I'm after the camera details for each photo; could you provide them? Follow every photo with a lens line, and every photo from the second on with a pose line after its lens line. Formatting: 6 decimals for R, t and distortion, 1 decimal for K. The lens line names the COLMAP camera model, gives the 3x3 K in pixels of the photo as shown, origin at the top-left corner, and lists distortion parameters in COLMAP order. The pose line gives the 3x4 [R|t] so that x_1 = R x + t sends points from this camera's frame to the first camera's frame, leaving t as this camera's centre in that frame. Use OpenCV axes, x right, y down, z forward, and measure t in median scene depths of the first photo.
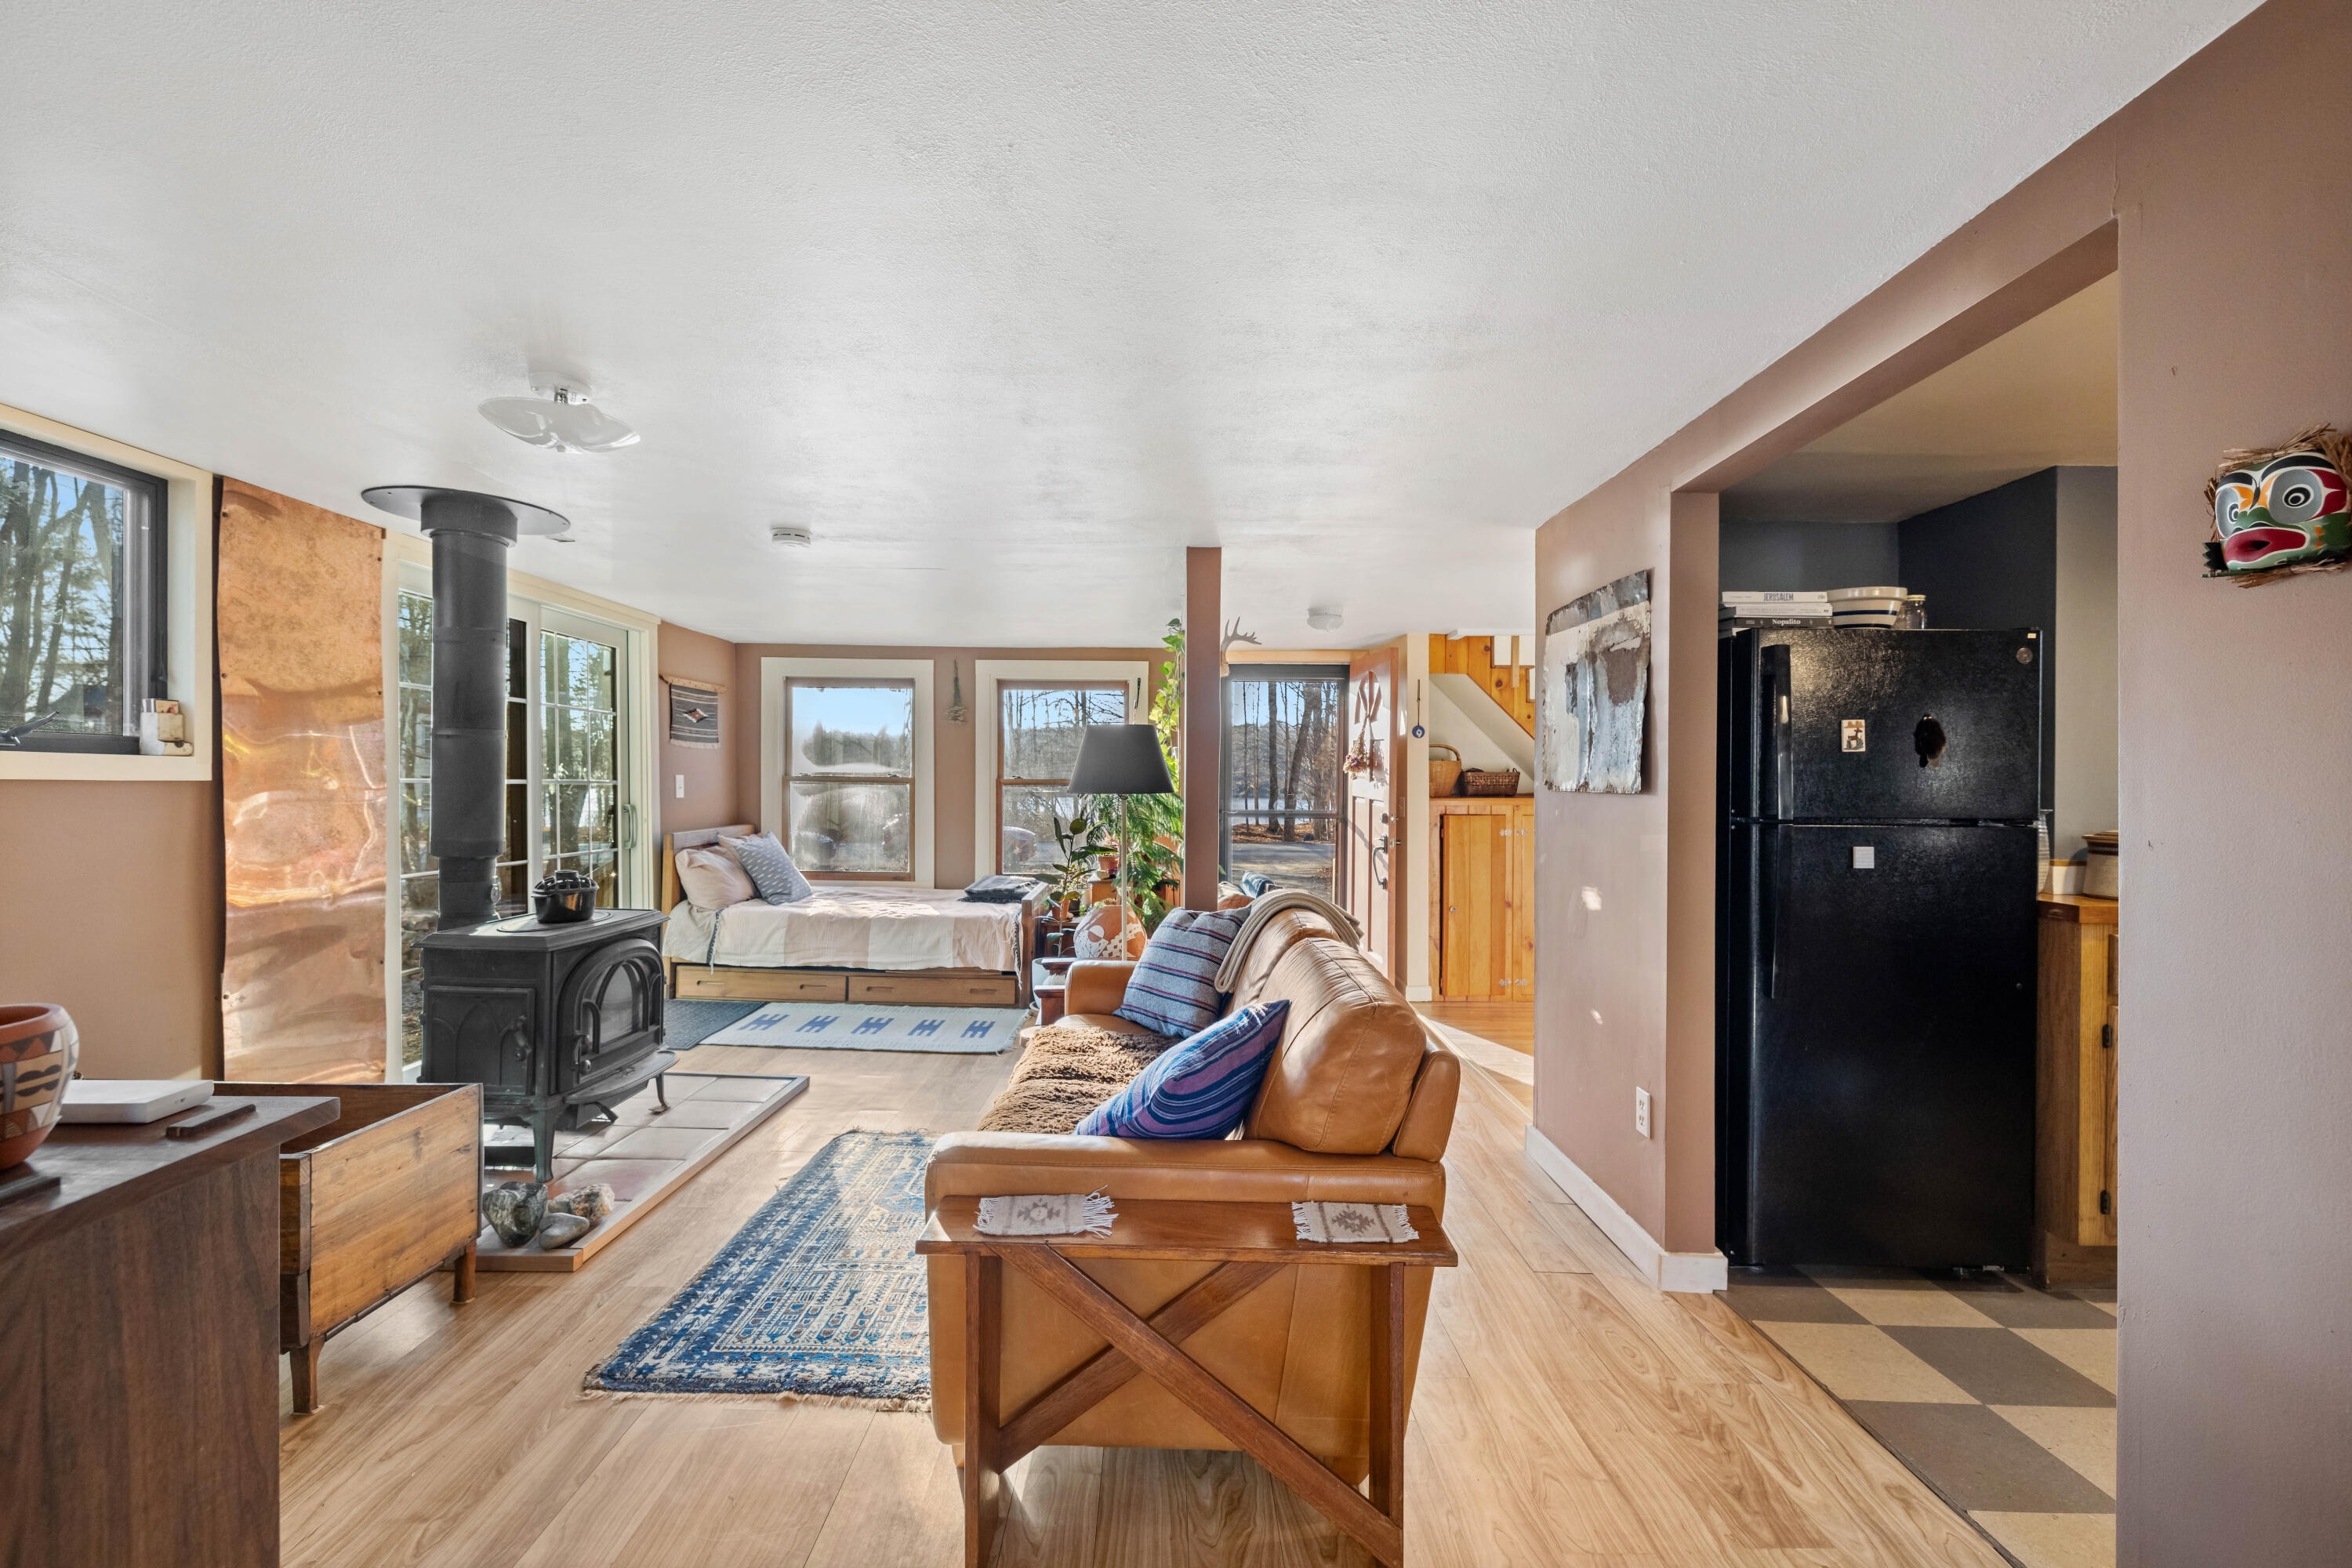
lens RADIAL K [[995.5, 0, 1155.3], [0, 995.5, 786.4], [0, 0, 1]] dist [-0.003971, -0.000032]
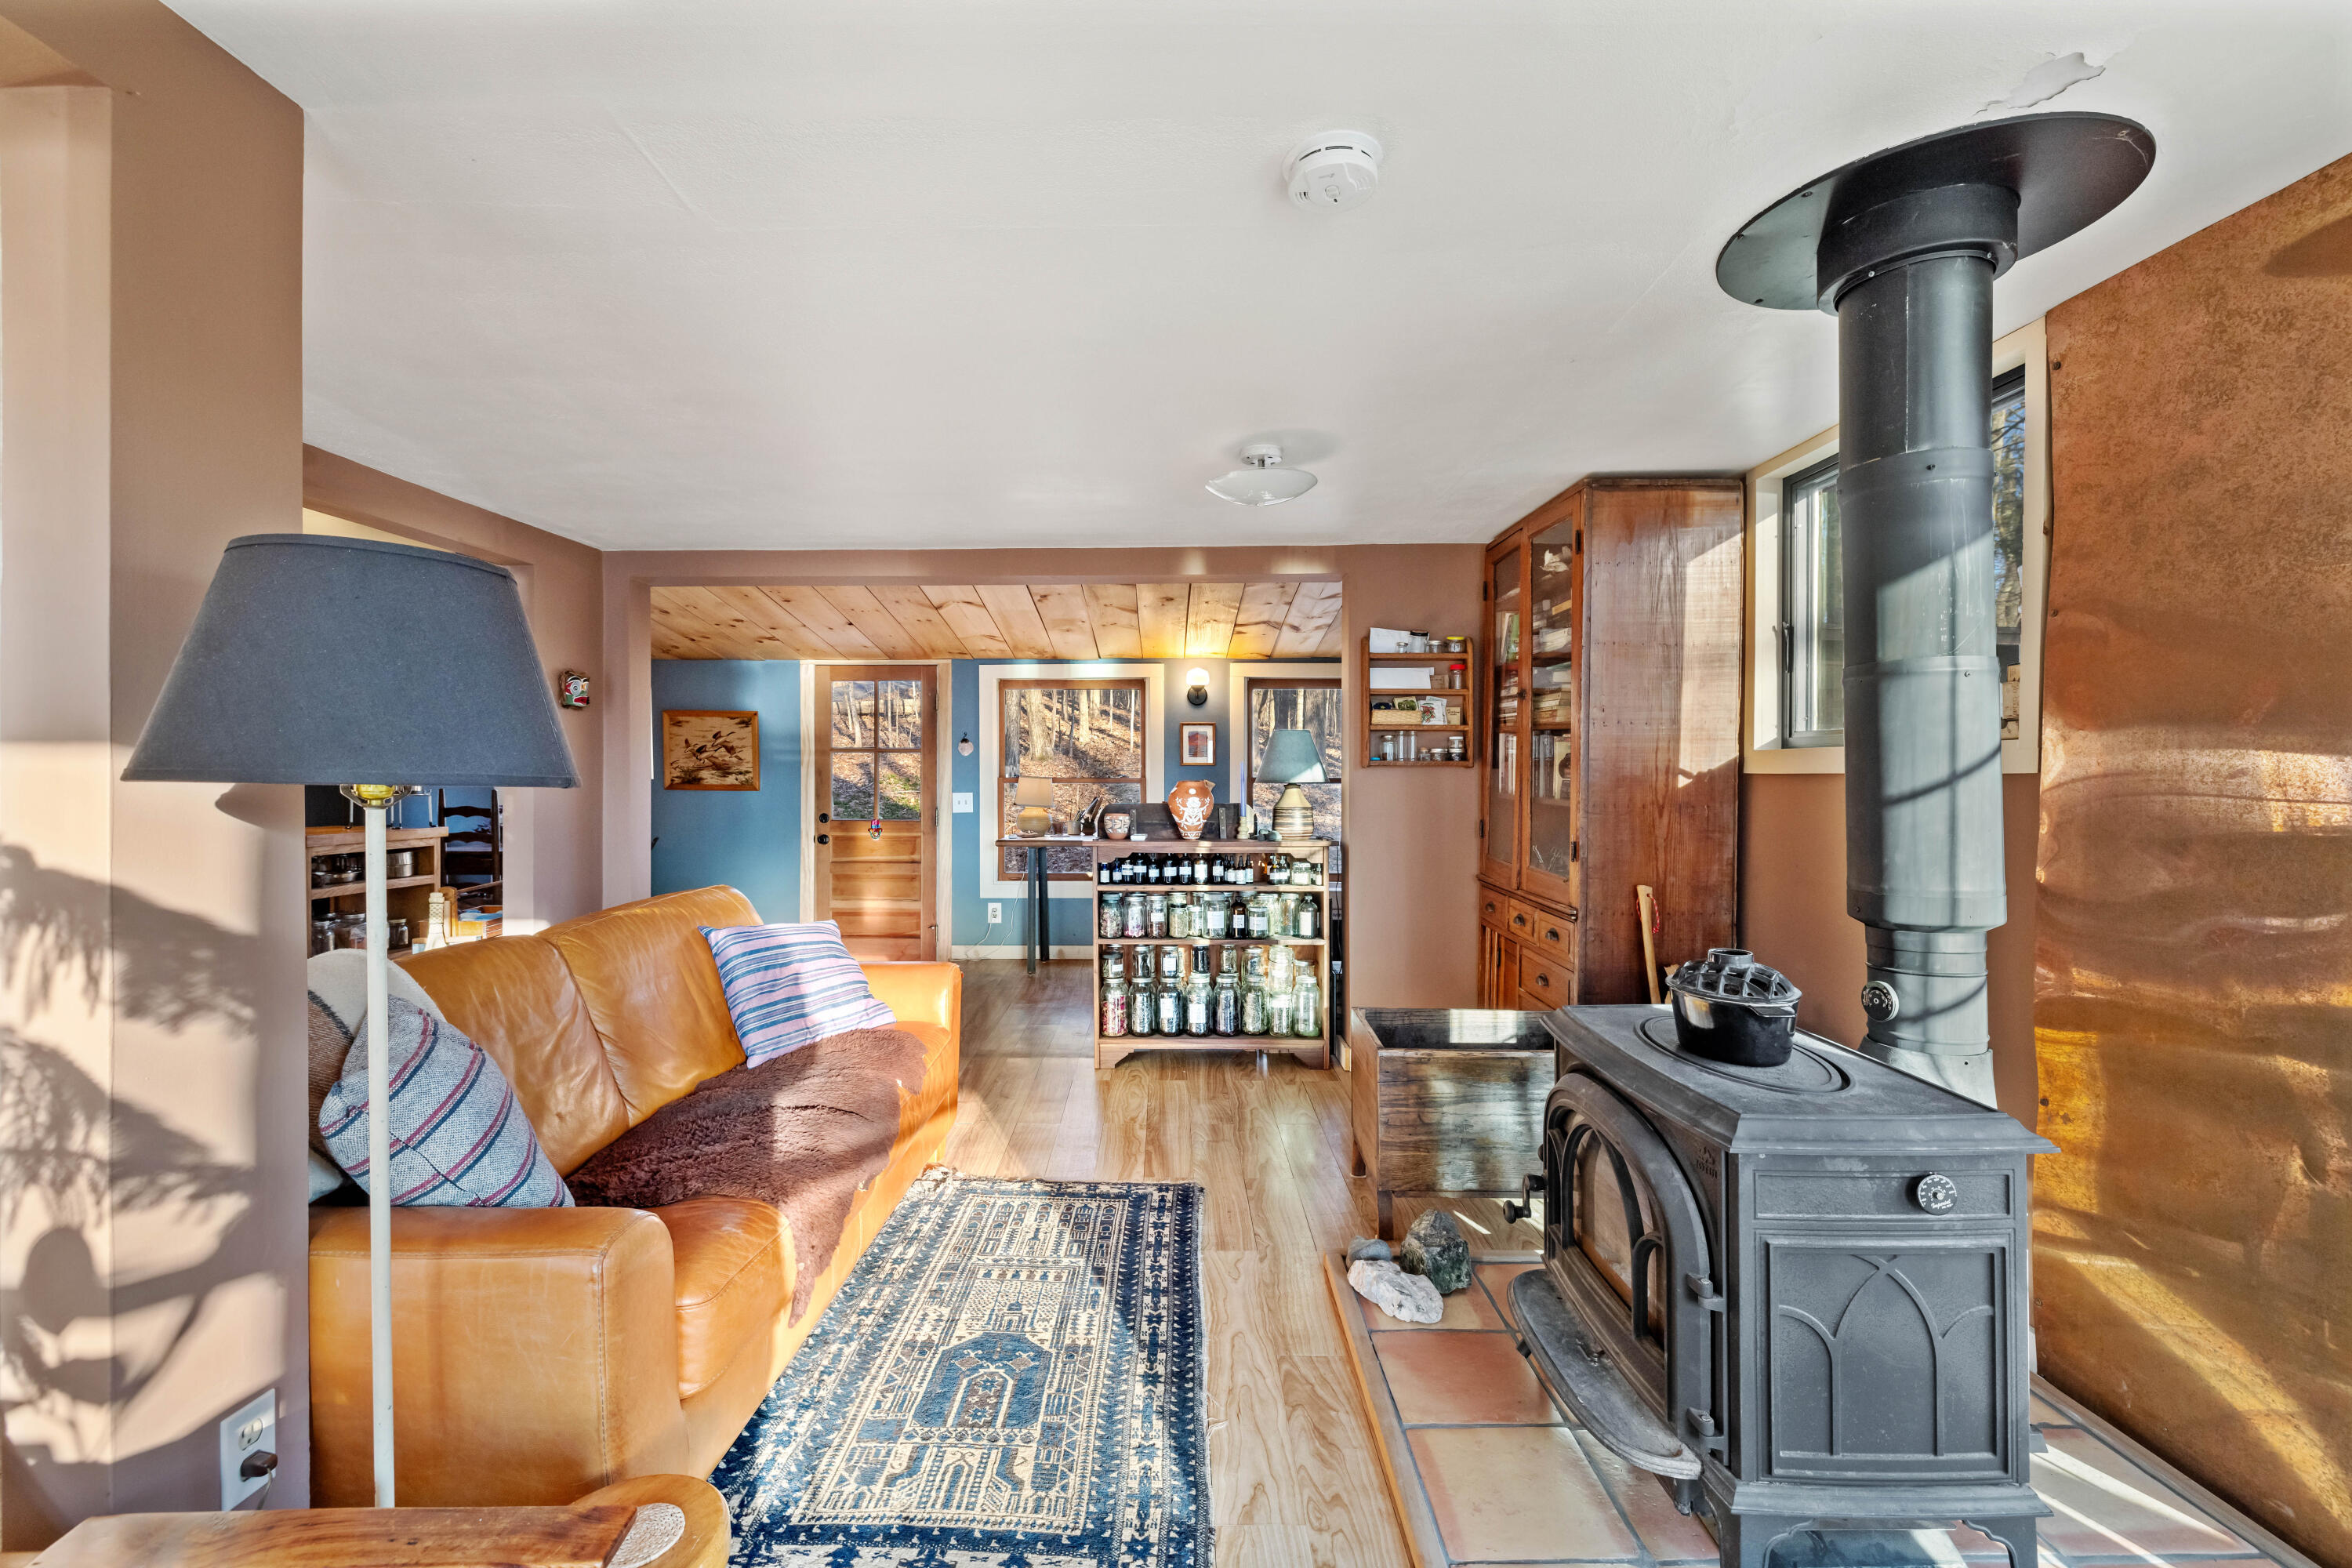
lens RADIAL K [[995.5, 0, 1158.3], [0, 995.5, 782.7], [0, 0, 1]] dist [-0.003971, -0.000032]
pose [[-0.999964, -0.008313, -0.001807, -0.326367], [-0.008331, 0.999914, 0.010159, -0.000695], [0.001723, 0.010174, -0.999947, 1.573153]]
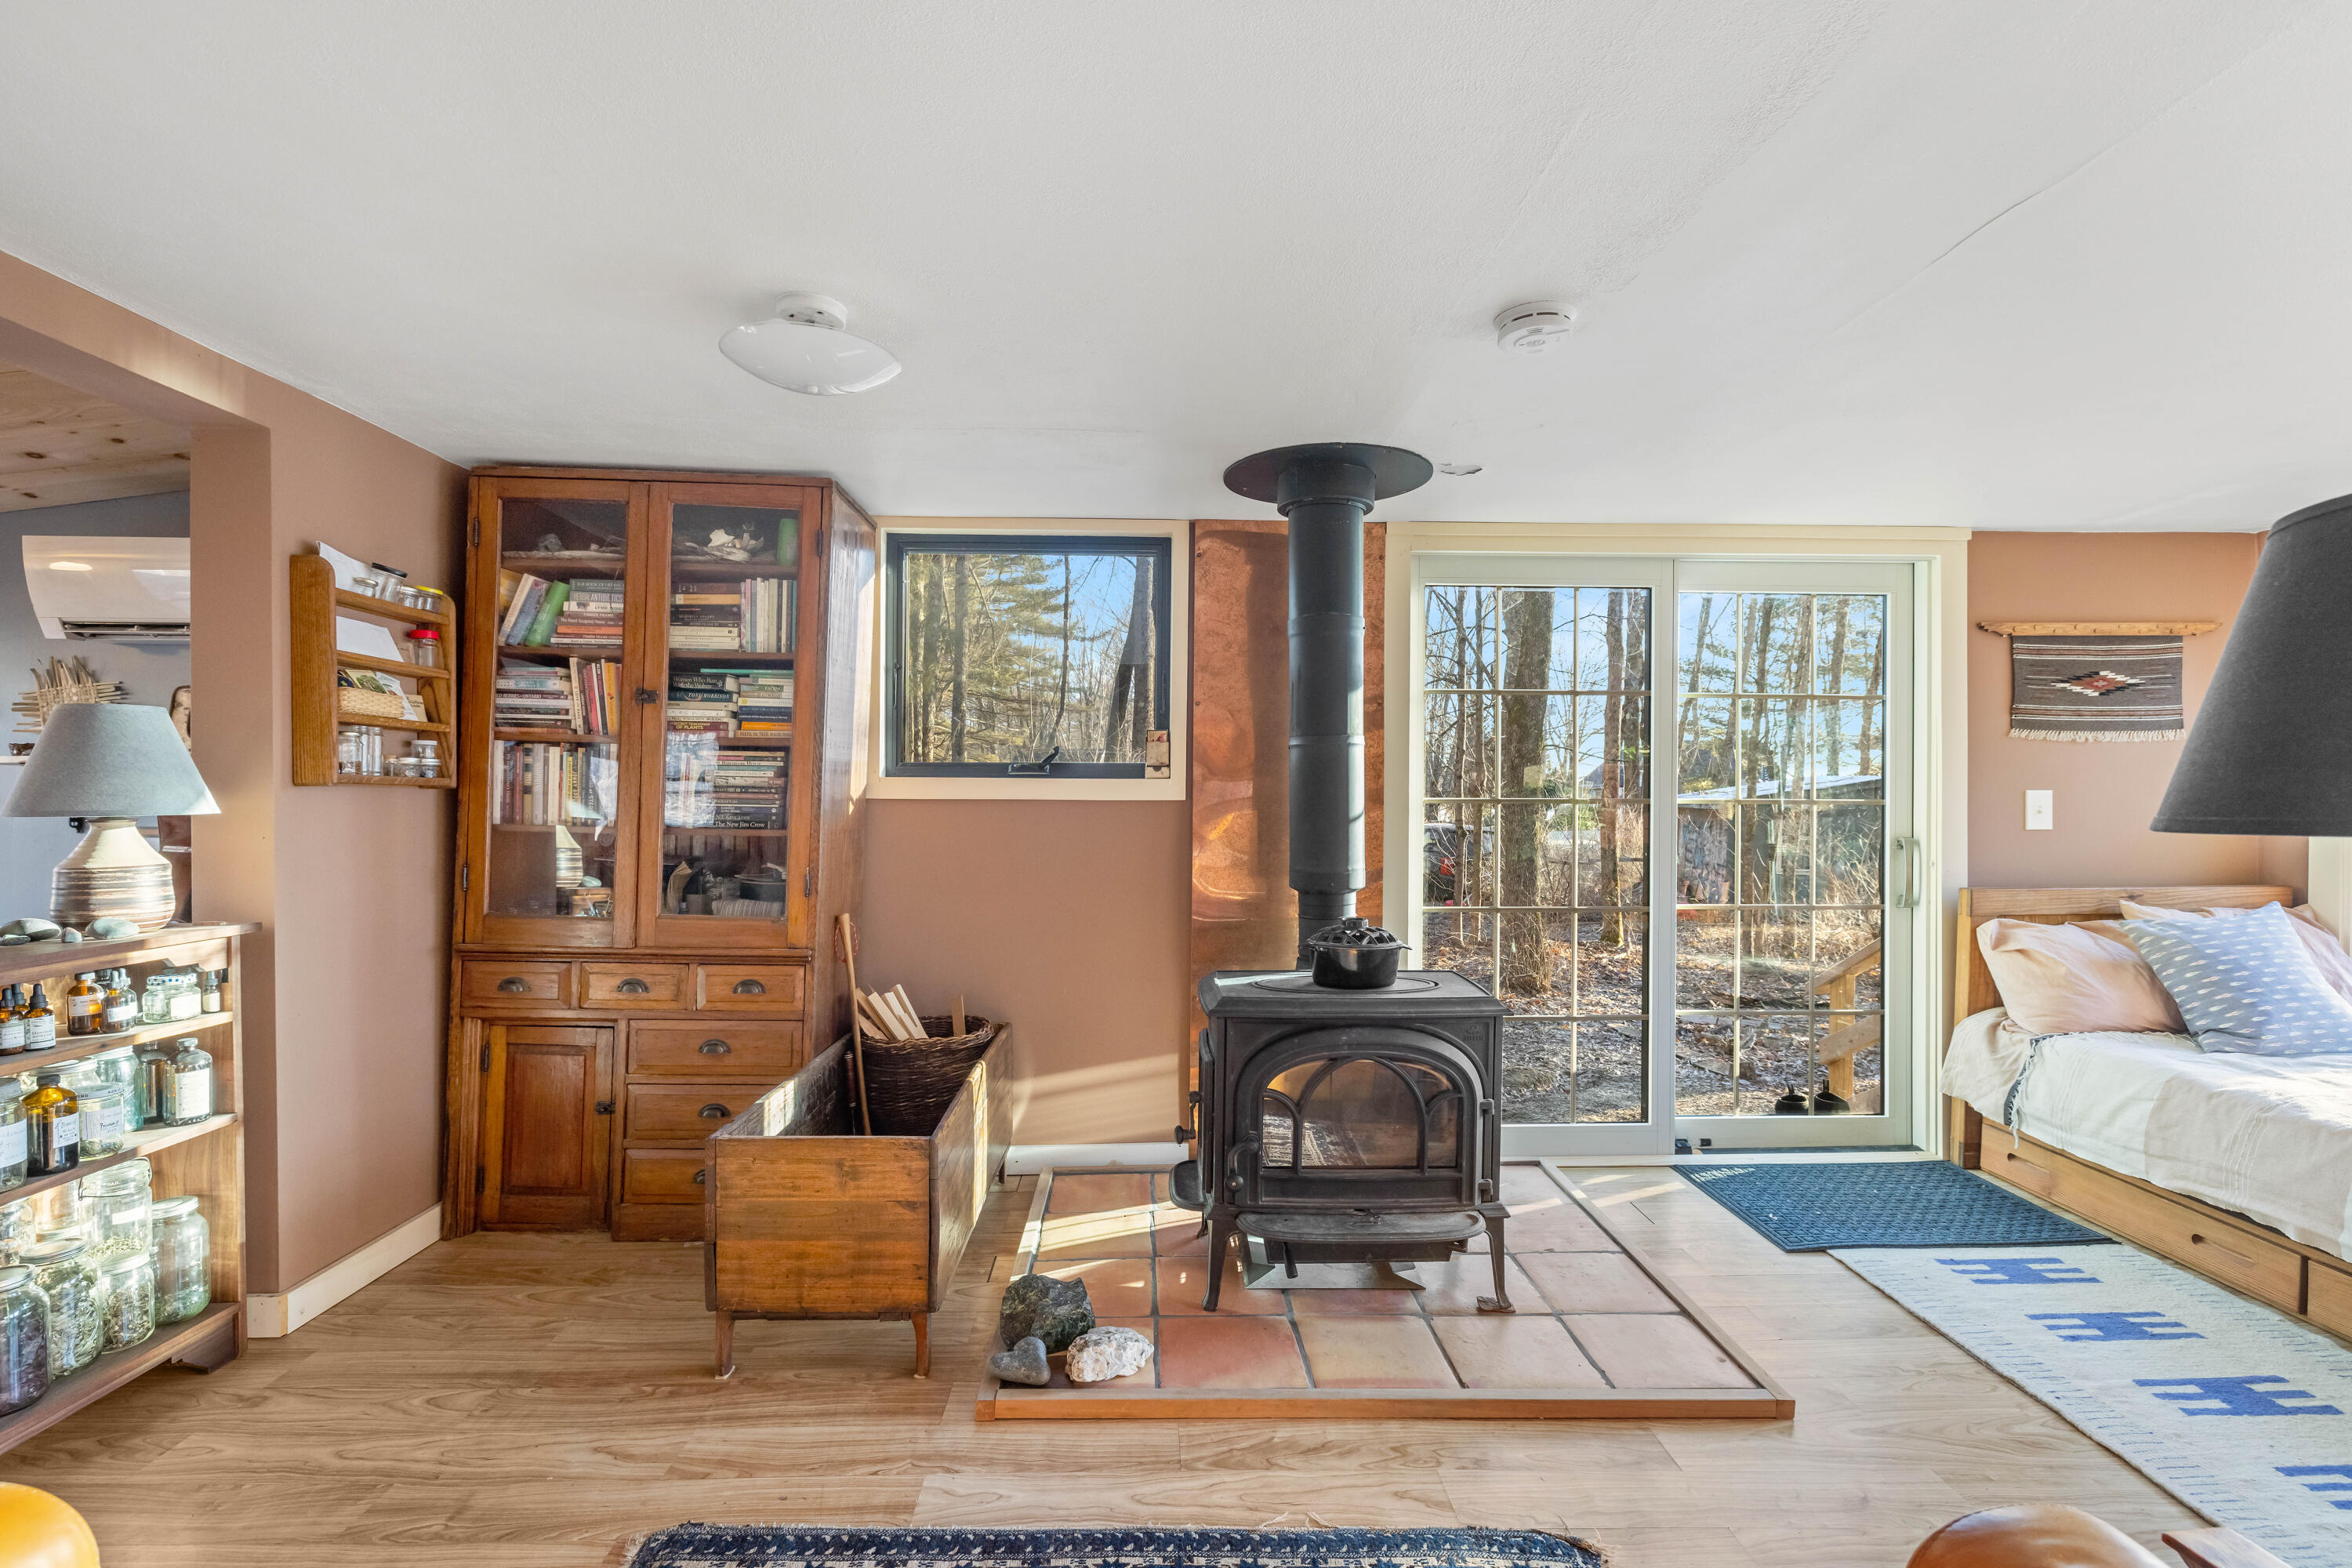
lens RADIAL K [[1051.1, 0, 1178.3], [0, 1051.1, 808.5], [0, 0, 1]] dist [-0.003417, -0.000126]
pose [[0.045755, -0.001863, -0.998951, 0.199483], [-0.004971, 0.999985, -0.002093, 0.005521], [0.998940, 0.005062, 0.045745, 0.879711]]
